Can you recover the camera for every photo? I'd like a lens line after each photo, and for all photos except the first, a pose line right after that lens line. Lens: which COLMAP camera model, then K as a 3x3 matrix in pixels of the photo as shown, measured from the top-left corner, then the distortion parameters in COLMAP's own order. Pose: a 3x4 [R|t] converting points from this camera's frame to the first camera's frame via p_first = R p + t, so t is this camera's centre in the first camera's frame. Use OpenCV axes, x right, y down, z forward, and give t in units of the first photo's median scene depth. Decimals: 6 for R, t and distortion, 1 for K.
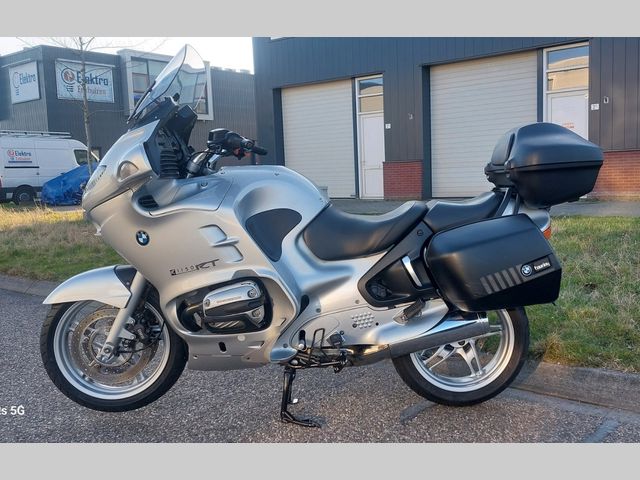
lens RADIAL K [[735.9, 0, 320.0], [0, 735.9, 240.0], [0, 0, 1]] dist [0.187373, -0.022297]
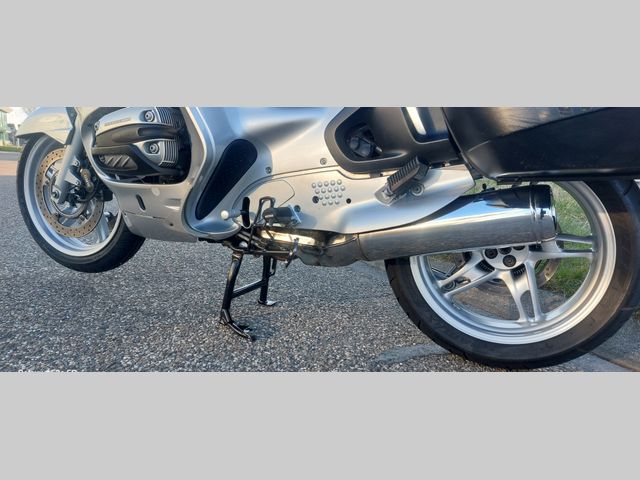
lens RADIAL K [[443.7, 0, 320.0], [0, 443.7, 240.0], [0, 0, 1]] dist [0.060067, -0.001954]
pose [[0.899756, 0.145340, -0.411479, 0.211814], [-0.137389, 0.989304, 0.049016, 0.131542], [0.414202, 0.012430, 0.910100, 0.653927]]
